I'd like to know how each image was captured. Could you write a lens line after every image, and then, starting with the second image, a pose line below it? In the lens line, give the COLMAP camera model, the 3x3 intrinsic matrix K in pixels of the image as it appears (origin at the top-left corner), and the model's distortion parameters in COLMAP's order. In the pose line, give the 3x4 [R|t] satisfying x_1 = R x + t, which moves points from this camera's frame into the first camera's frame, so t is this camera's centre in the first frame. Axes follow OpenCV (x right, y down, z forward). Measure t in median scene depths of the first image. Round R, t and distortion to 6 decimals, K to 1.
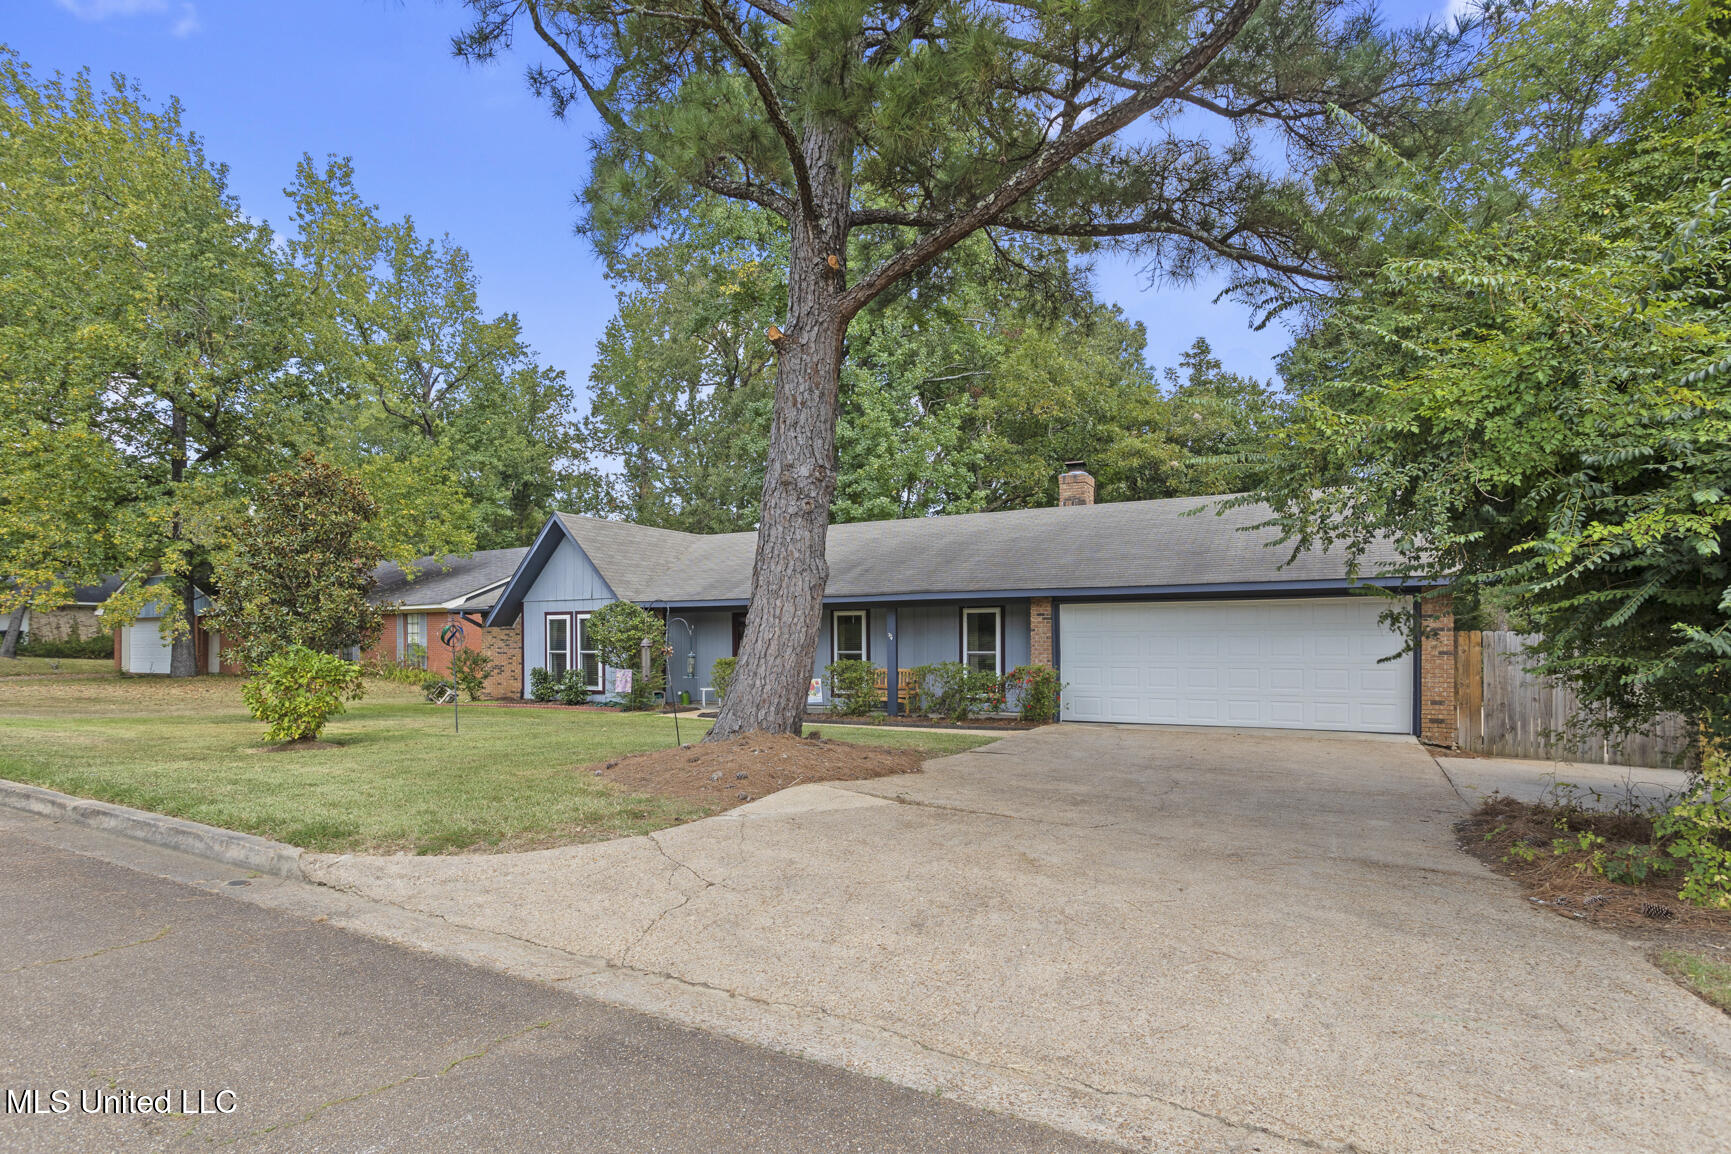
lens RADIAL K [[849.9, 0, 860.1], [0, 849.9, 650.2], [0, 0, 1]] dist [-0.036813, -0.000055]
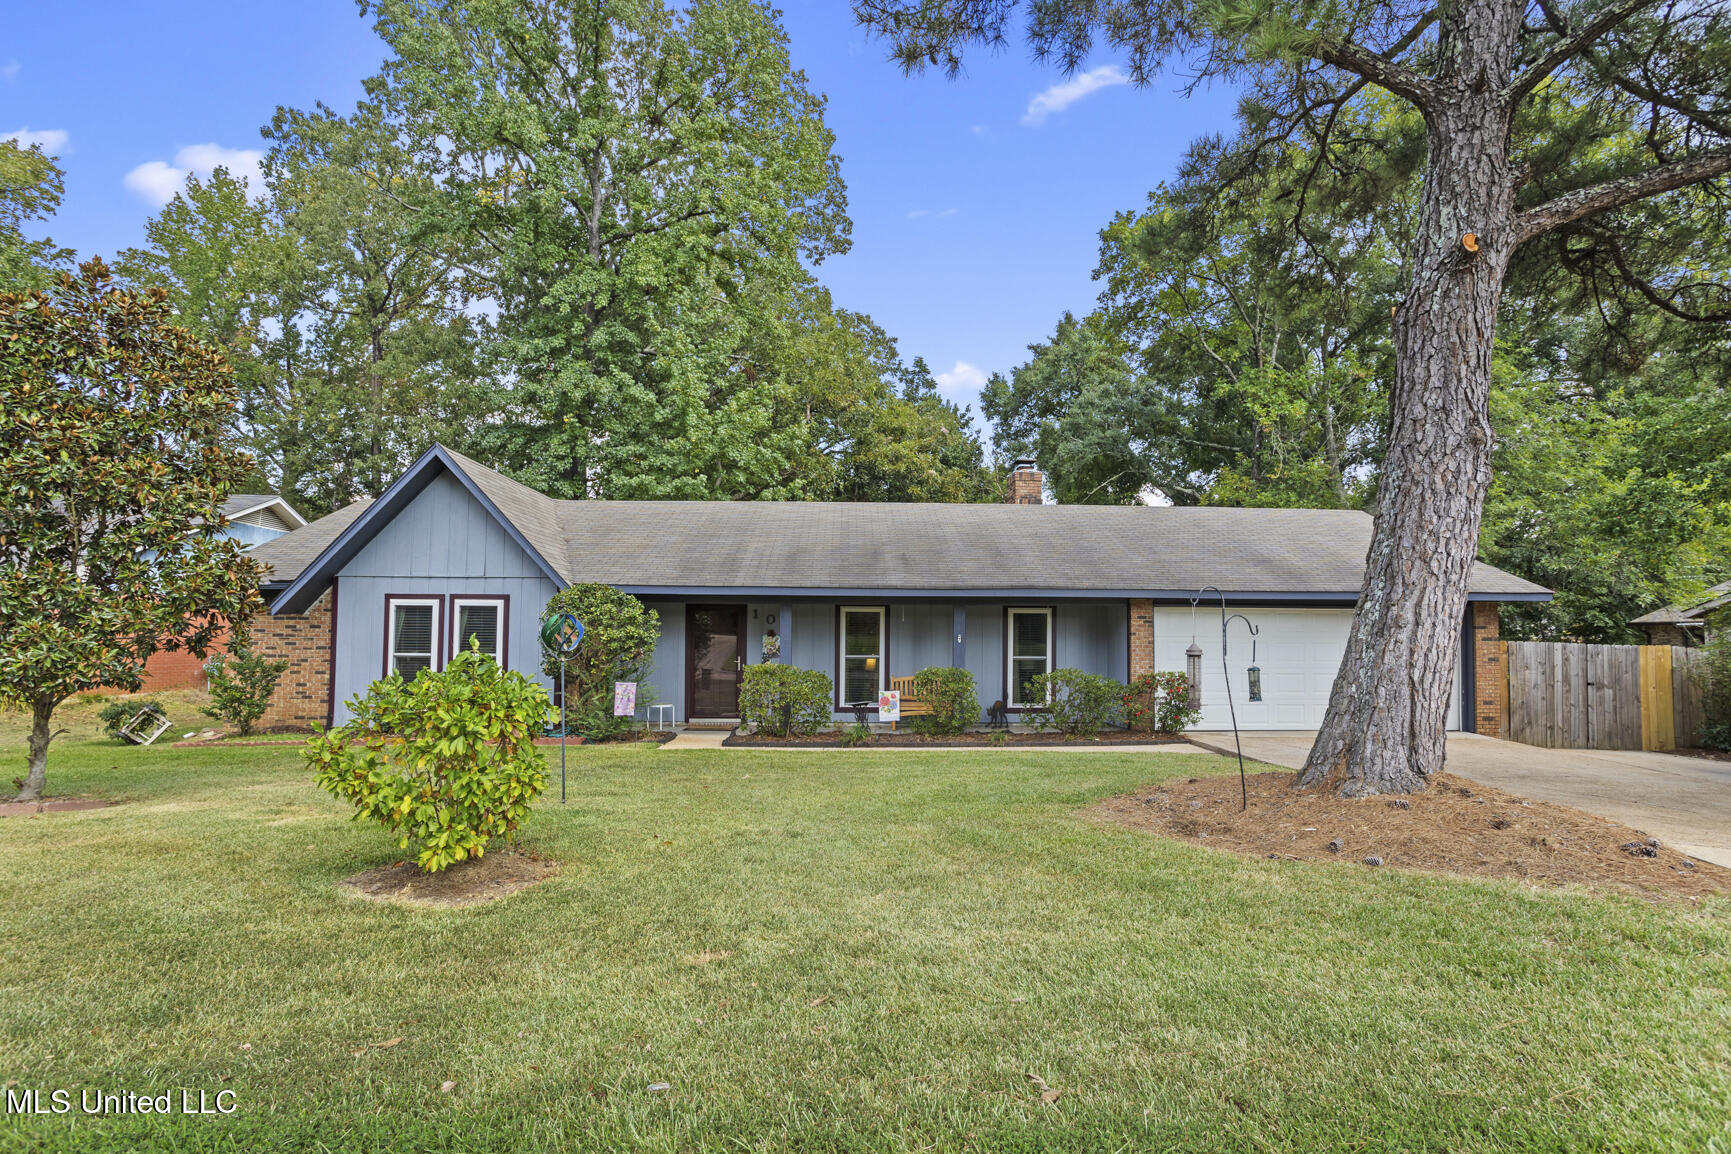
lens RADIAL K [[842.4, 0, 871.0], [0, 842.4, 621.1], [0, 0, 1]] dist [-0.013269, -0.000211]
pose [[0.866940, 0.021112, 0.497965, -0.383343], [-0.004456, 0.999391, -0.034614, -0.003549], [-0.498393, 0.027790, 0.866506, 0.263646]]
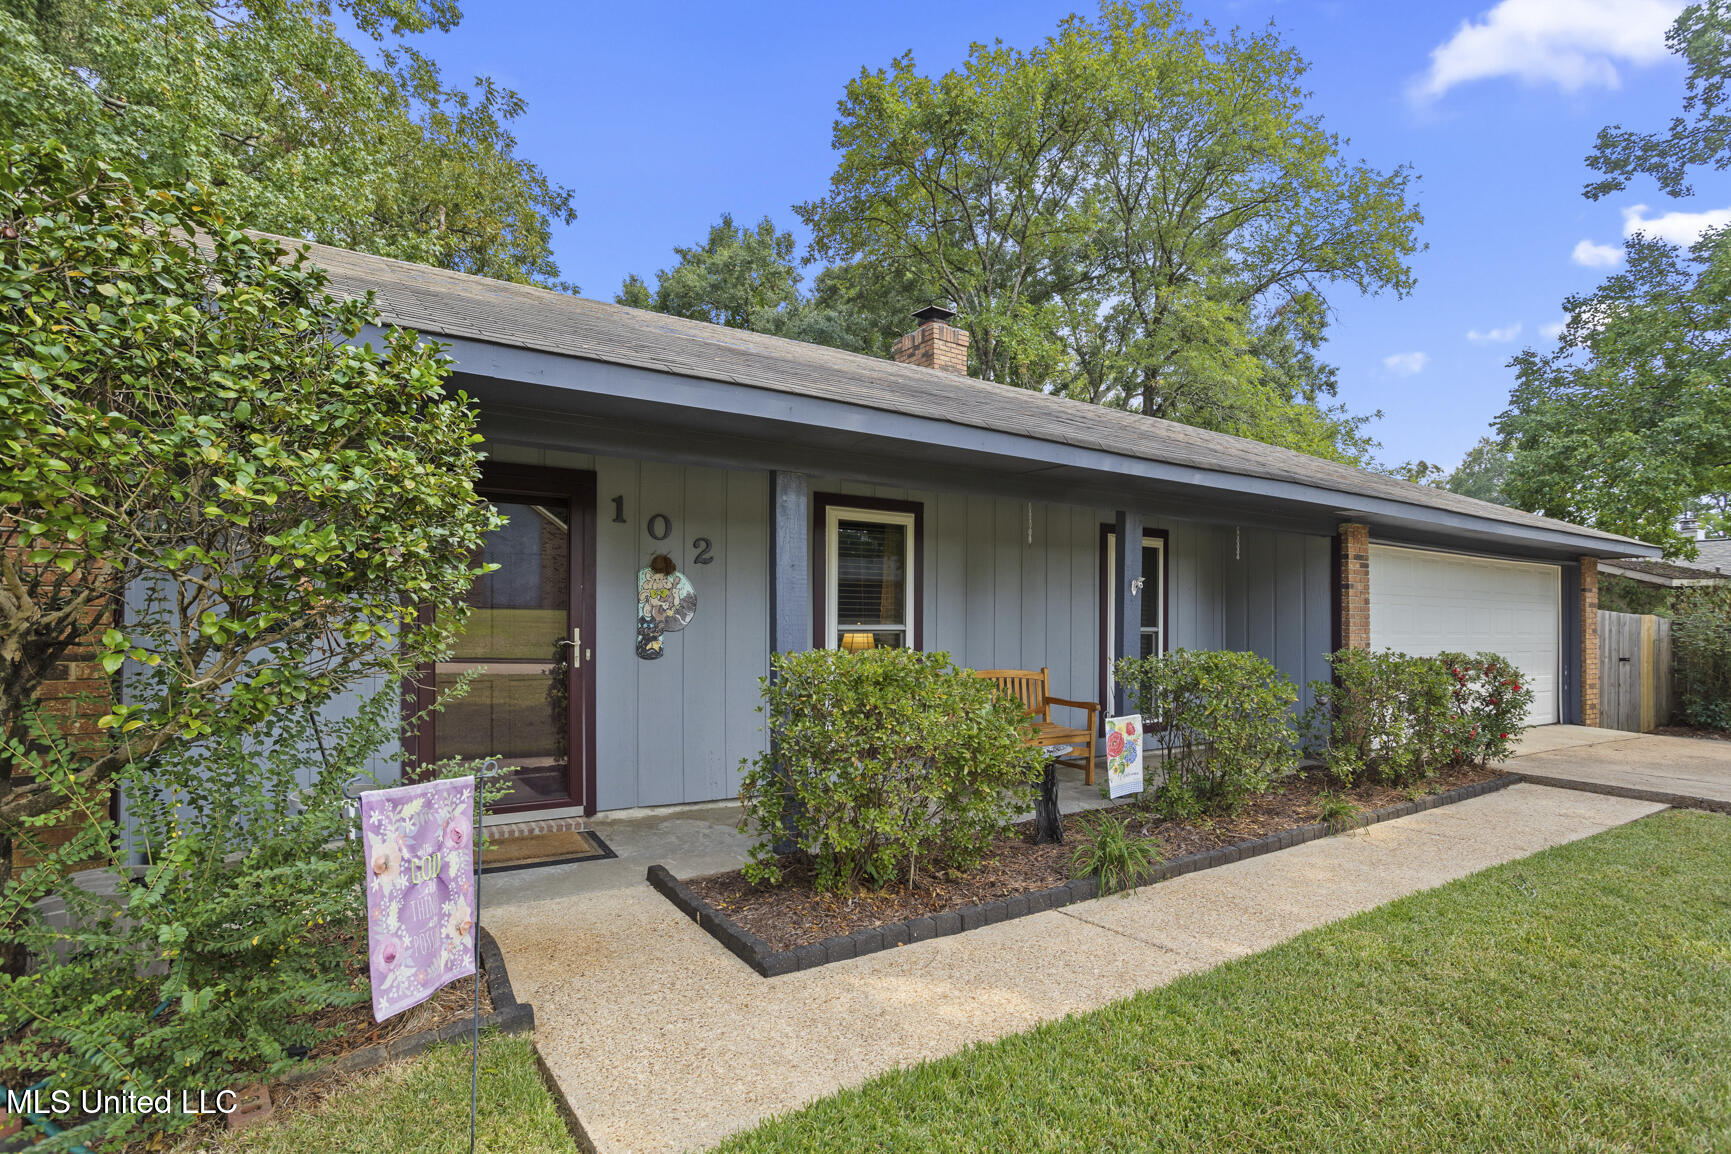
lens RADIAL K [[842.4, 0, 871.0], [0, 842.4, 621.1], [0, 0, 1]] dist [-0.013269, -0.000211]
pose [[0.478962, 0.009988, 0.877779, -0.295279], [-0.004024, 0.999950, -0.009183, 0.002739], [-0.877827, 0.000866, 0.478978, 0.770988]]
